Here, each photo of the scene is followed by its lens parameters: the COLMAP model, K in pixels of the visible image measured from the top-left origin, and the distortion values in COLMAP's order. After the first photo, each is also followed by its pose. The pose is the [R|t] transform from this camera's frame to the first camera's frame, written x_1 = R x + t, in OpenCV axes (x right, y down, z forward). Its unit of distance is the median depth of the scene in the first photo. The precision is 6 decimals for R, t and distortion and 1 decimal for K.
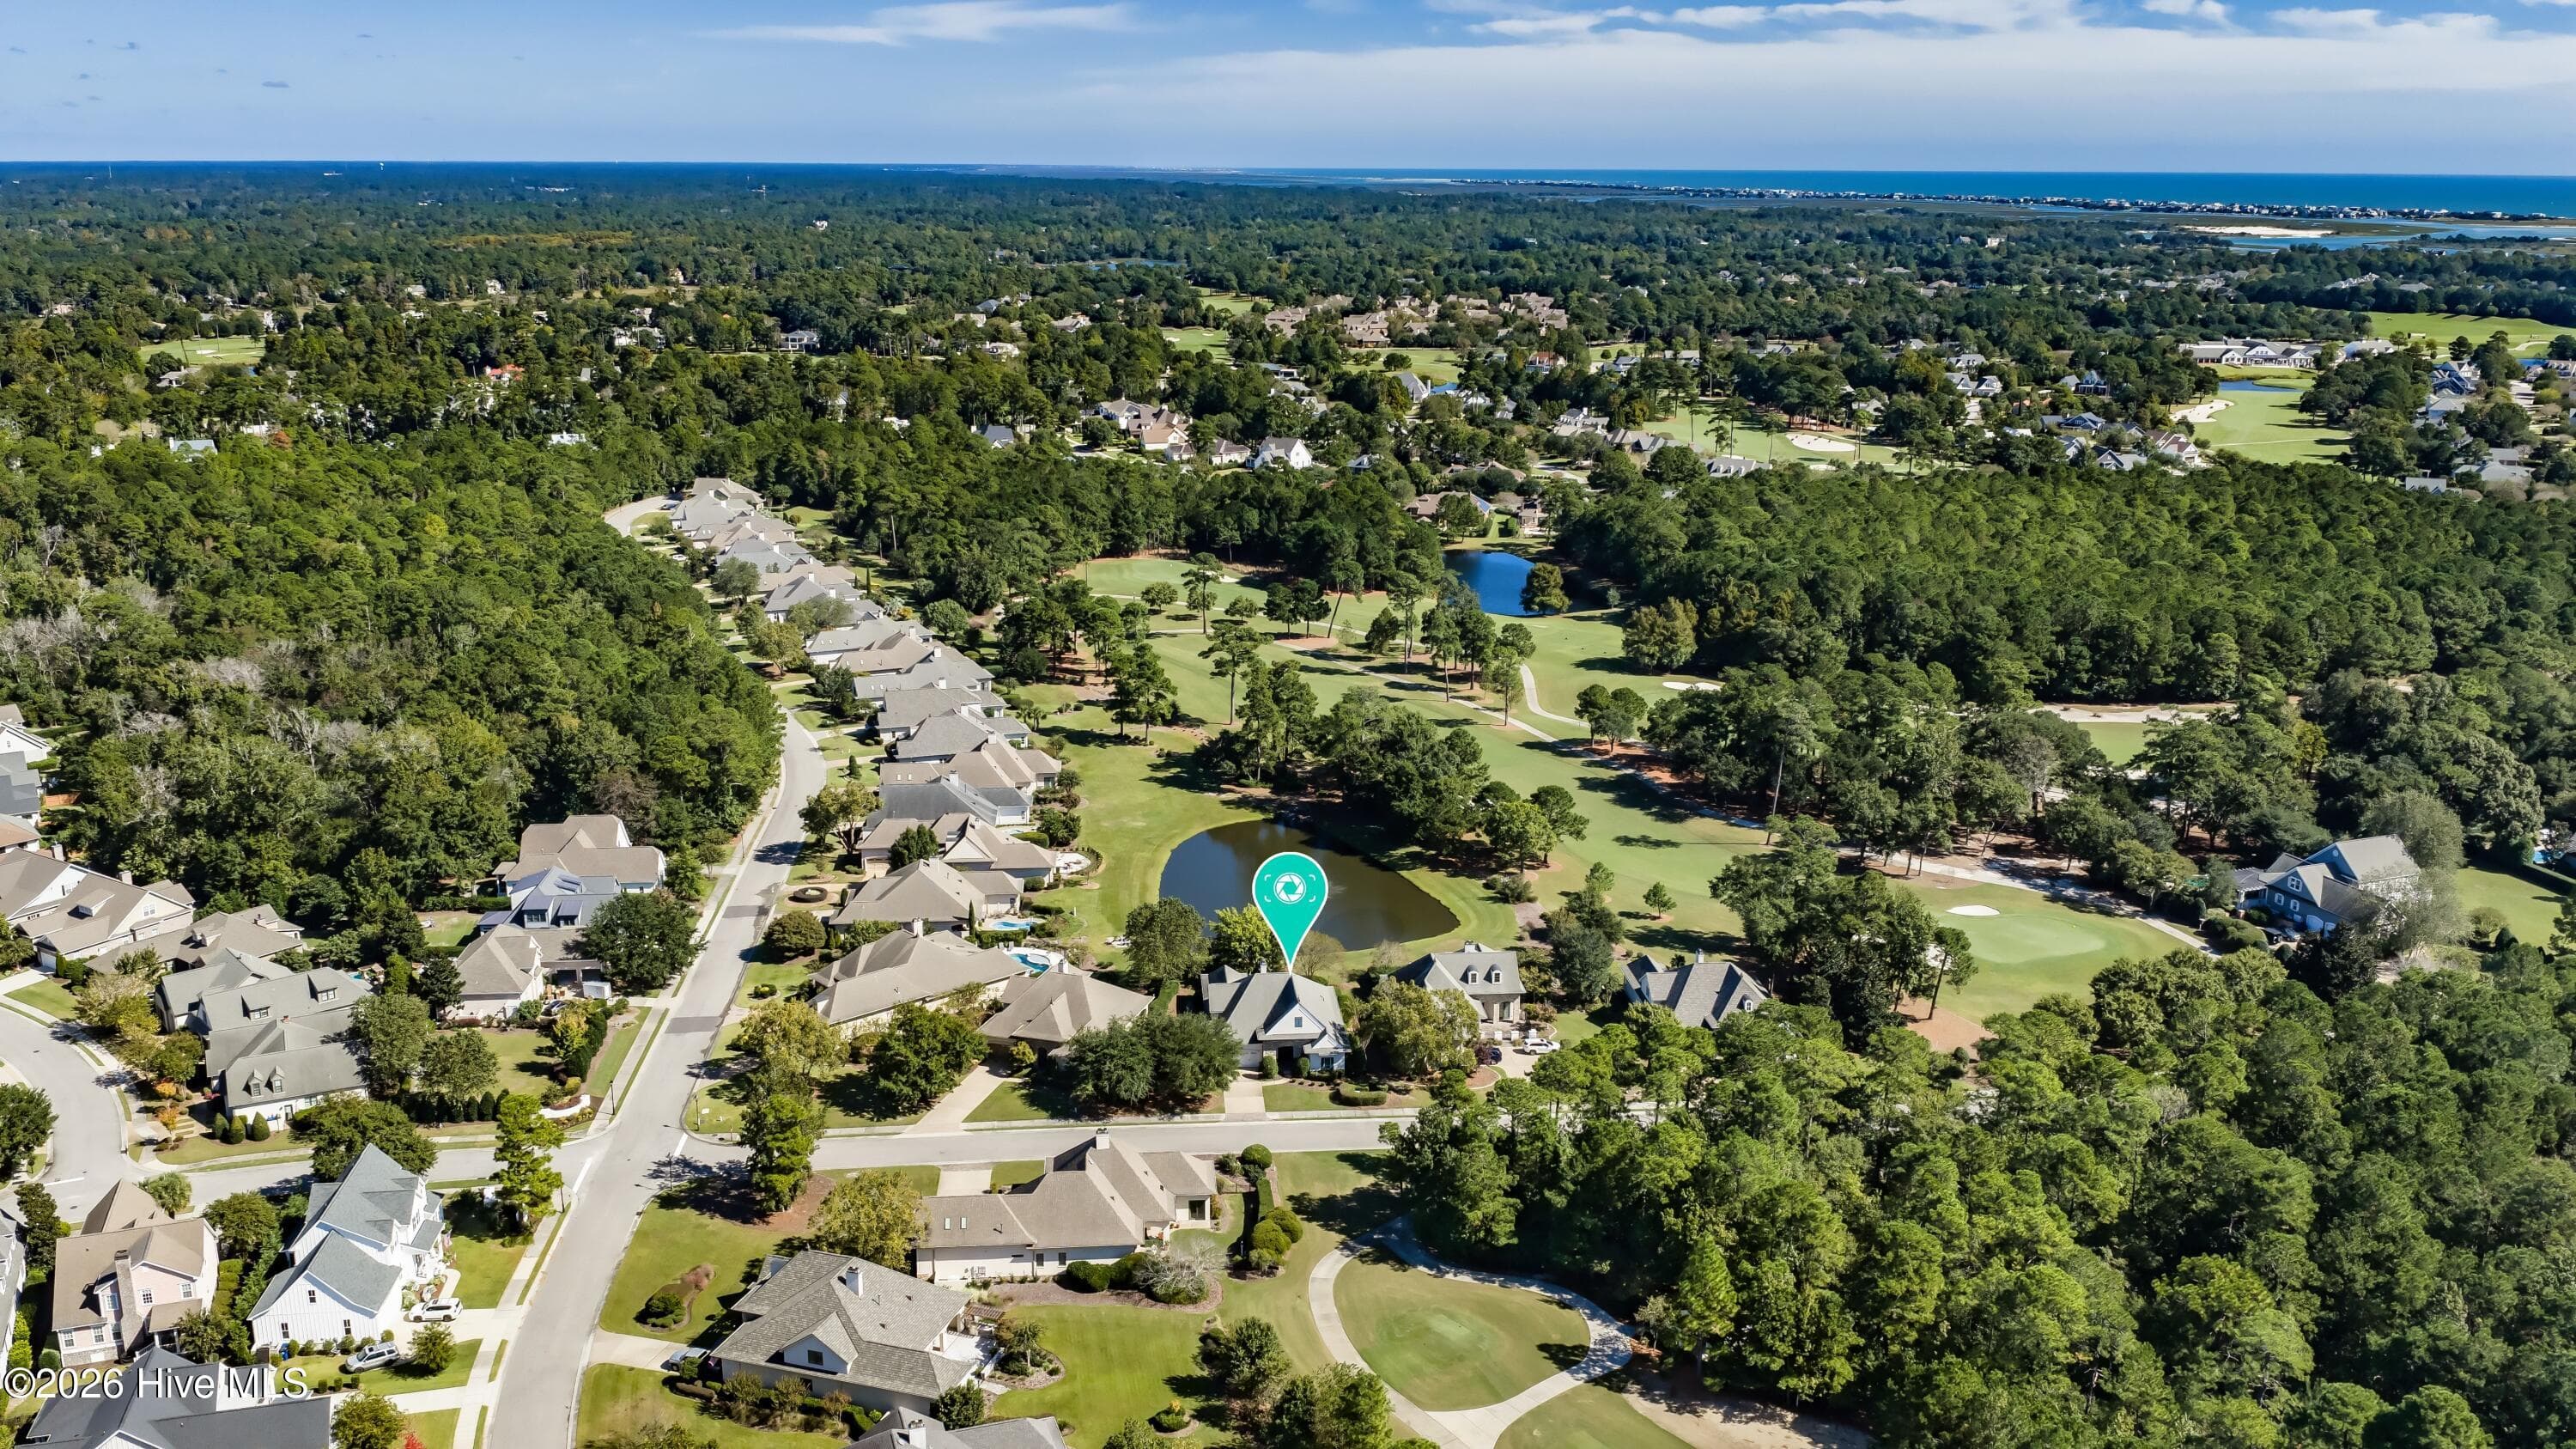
lens RADIAL K [[2115.6, 0, 1276.2], [0, 2115.6, 723.1], [0, 0, 1]] dist [0.031596, -0.065009]
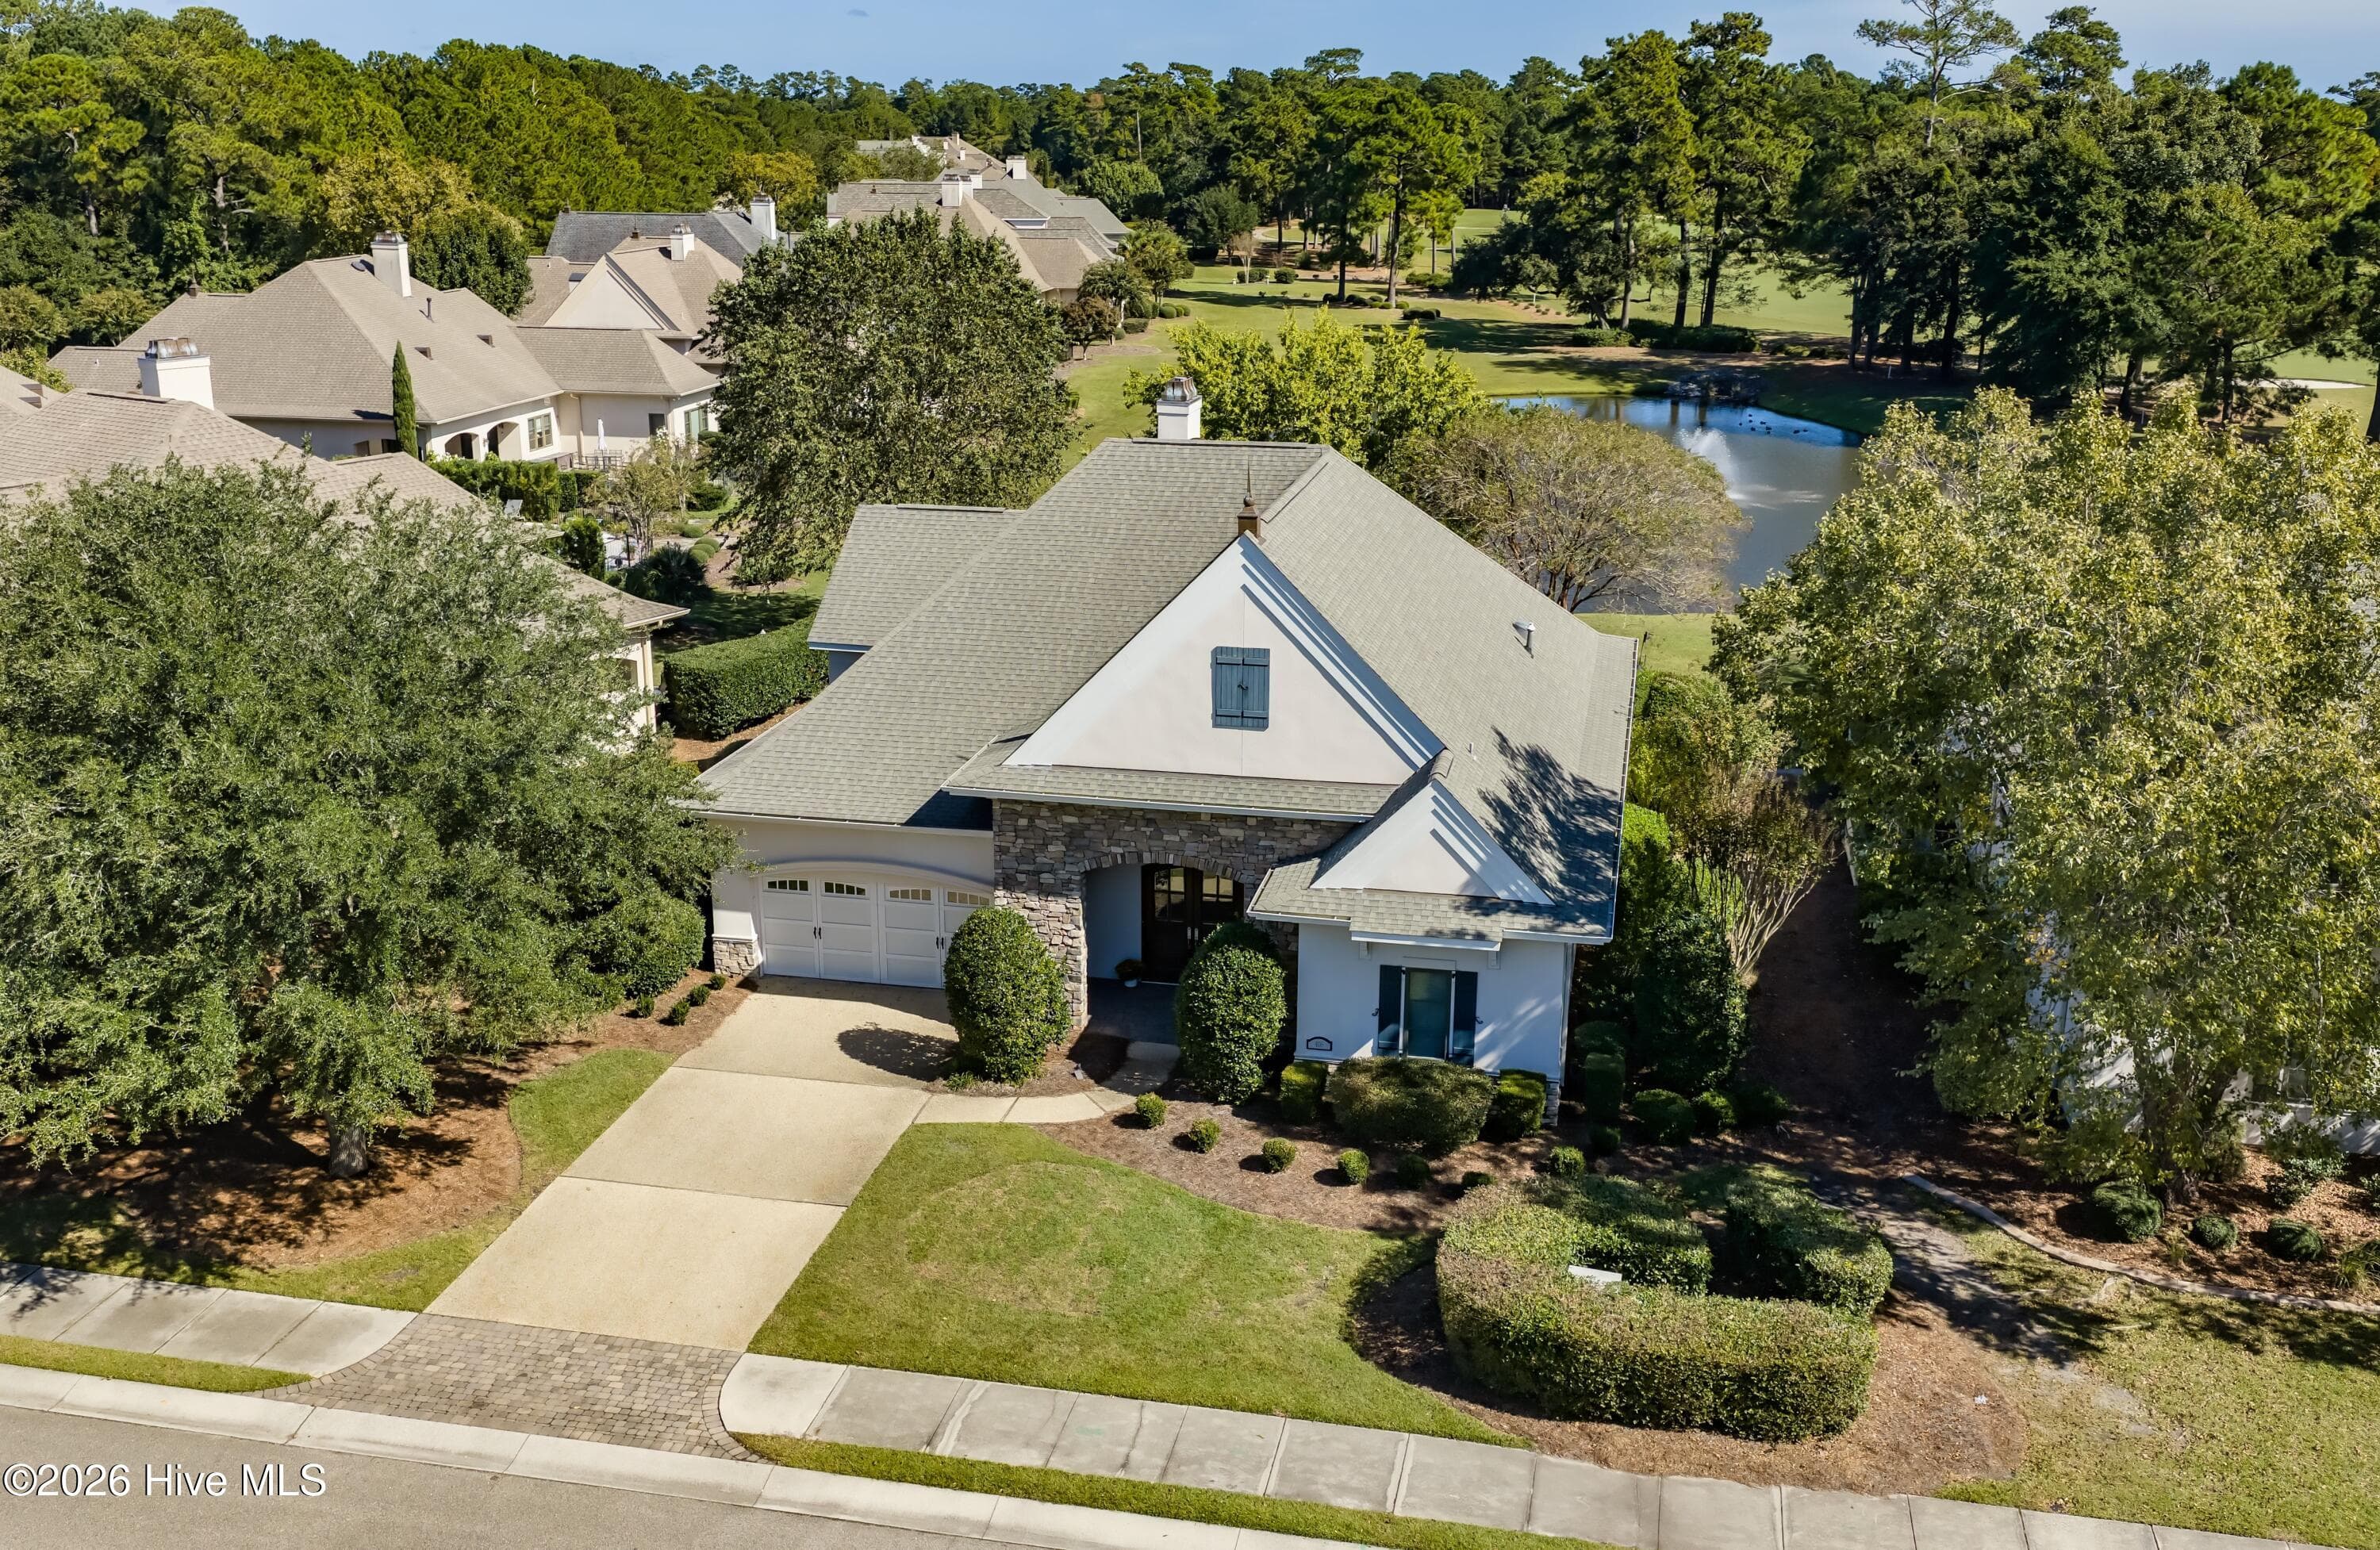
lens RADIAL K [[2275.2, 0, 1175.4], [0, 2275.2, 779.8], [0, 0, 1]] dist [0.008605, 0.000000]
pose [[0.958363, 0.081000, -0.273823, 0.037236], [-0.073986, 0.996614, 0.035866, 0.113134], [0.275801, -0.014114, 0.961111, 0.684661]]
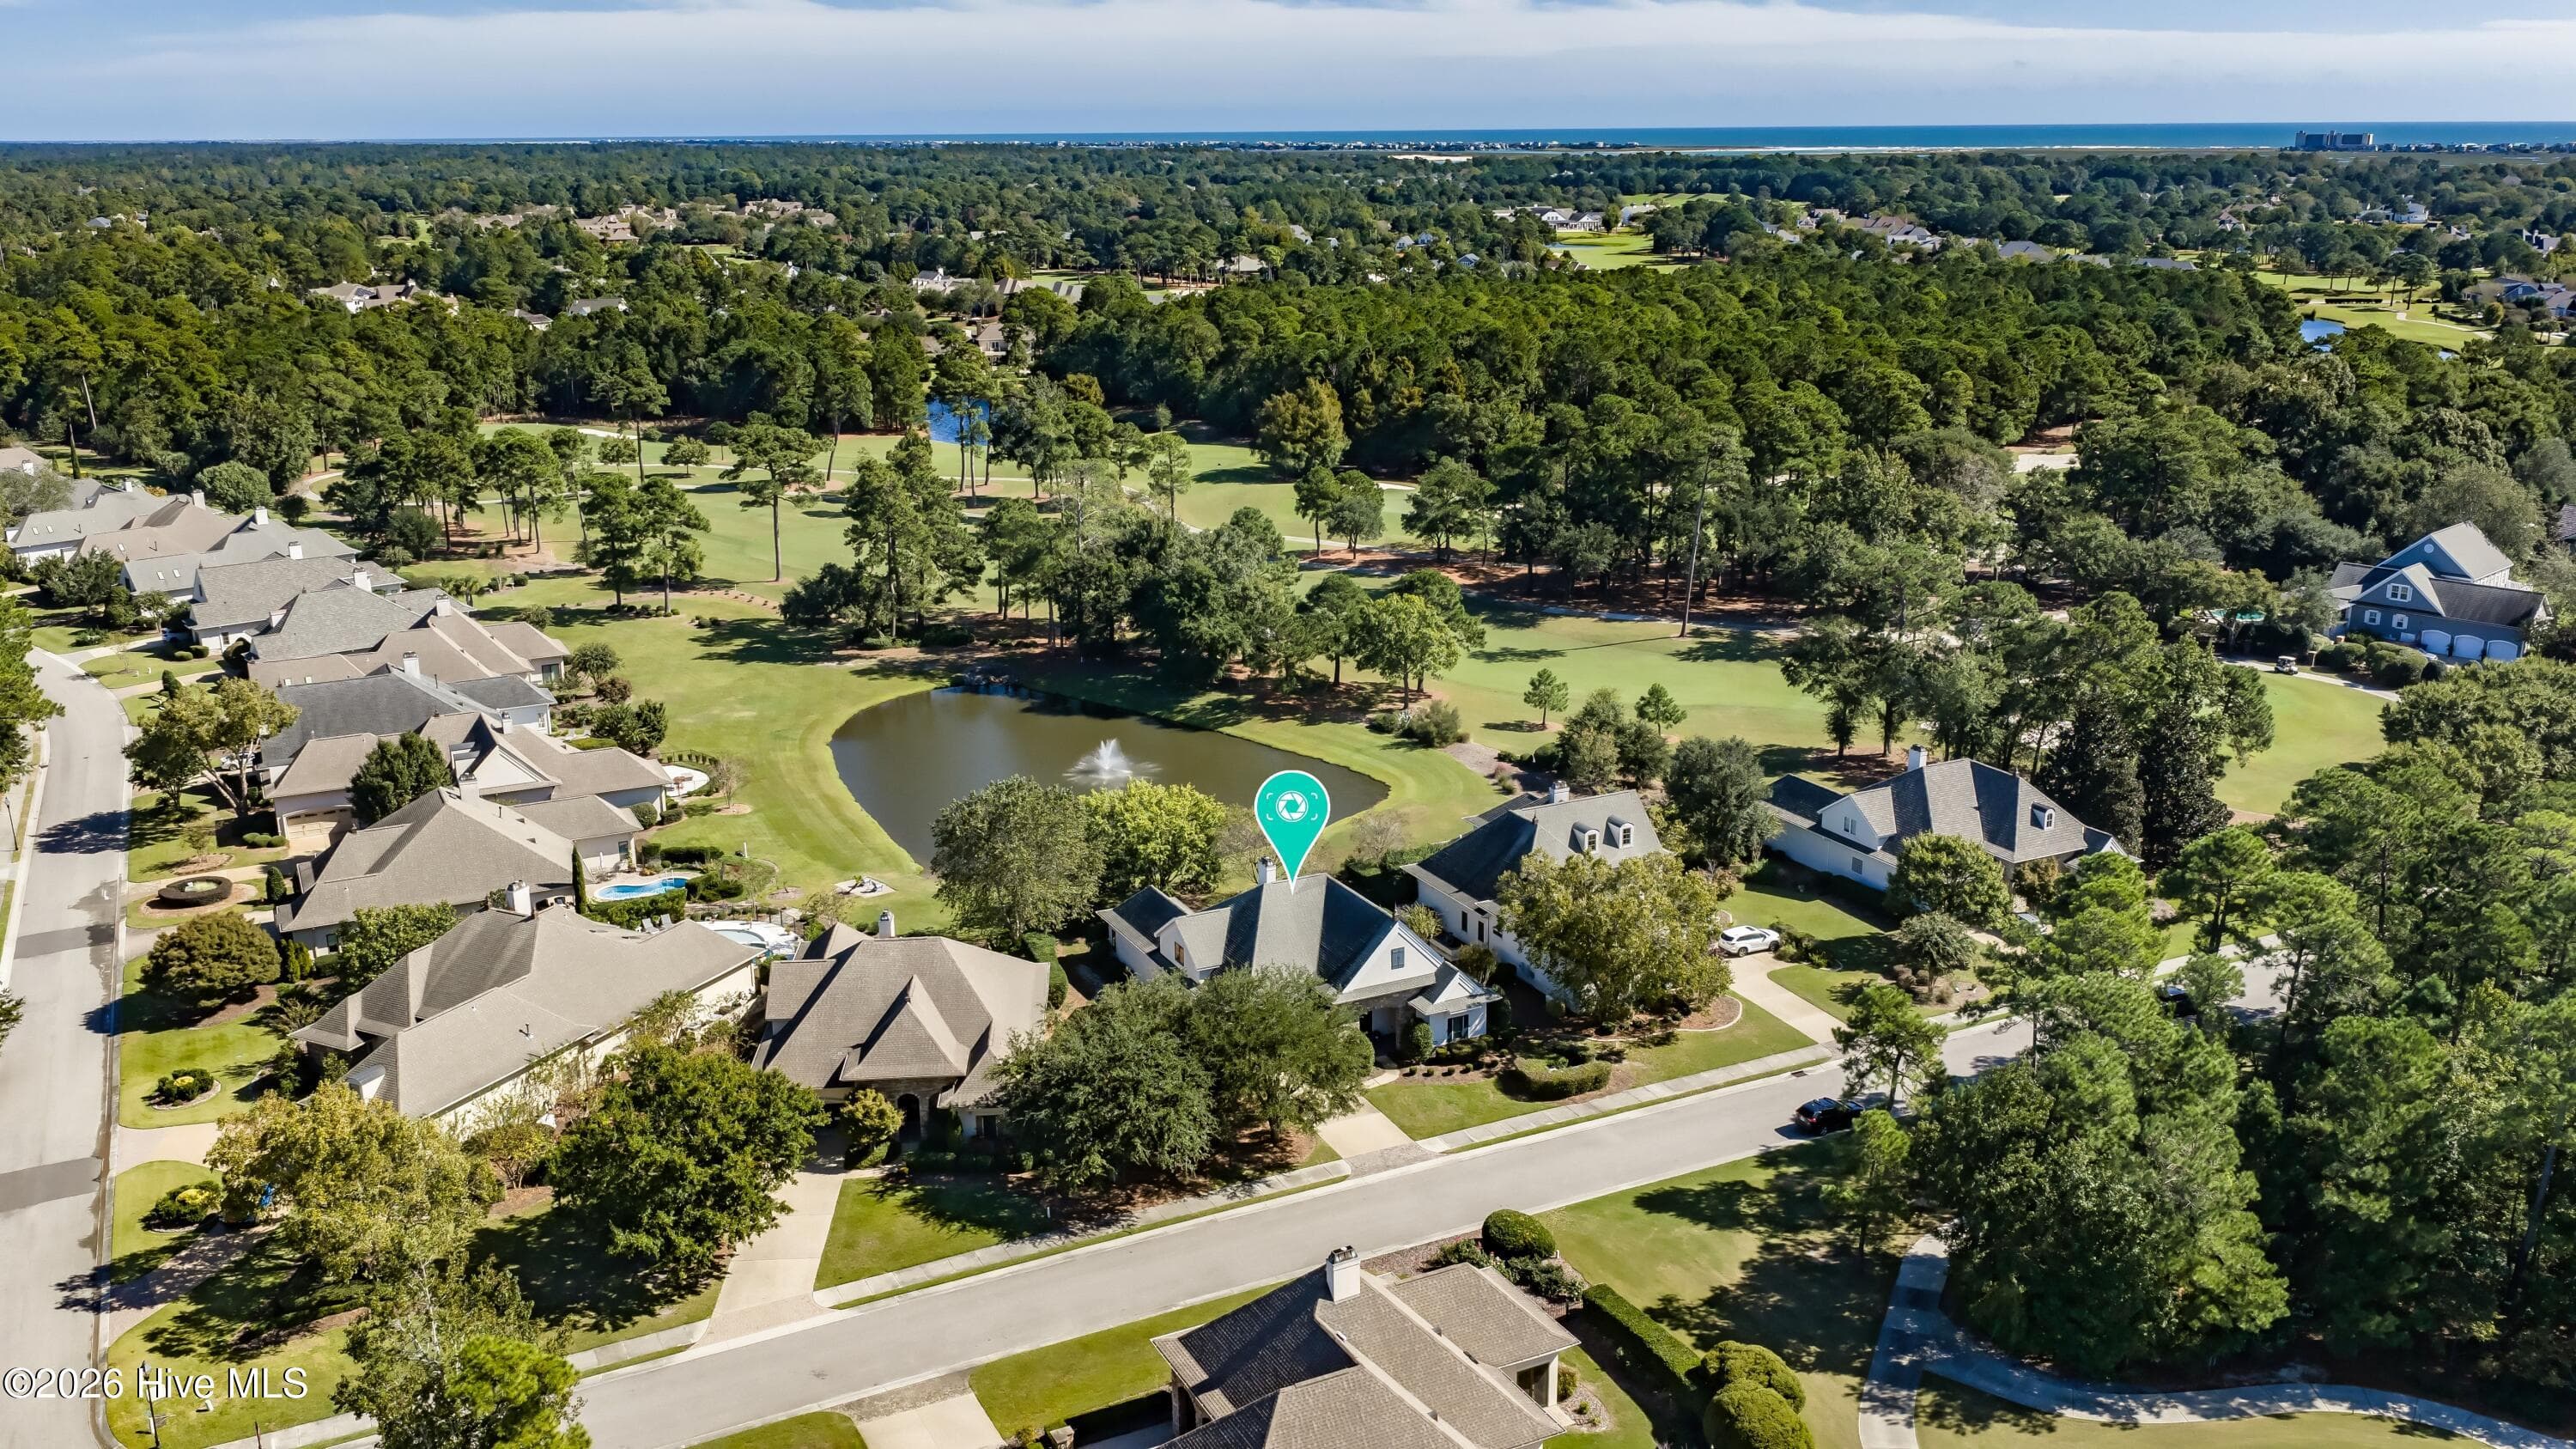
lens RADIAL K [[2115.6, 0, 1274.0], [0, 2115.6, 747.7], [0, 0, 1]] dist [0.031596, -0.065009]
pose [[0.926429, -0.116928, 0.357852, -0.155823], [0.108085, 0.993137, 0.044689, 0.050997], [-0.360621, -0.002723, 0.932708, 0.422627]]
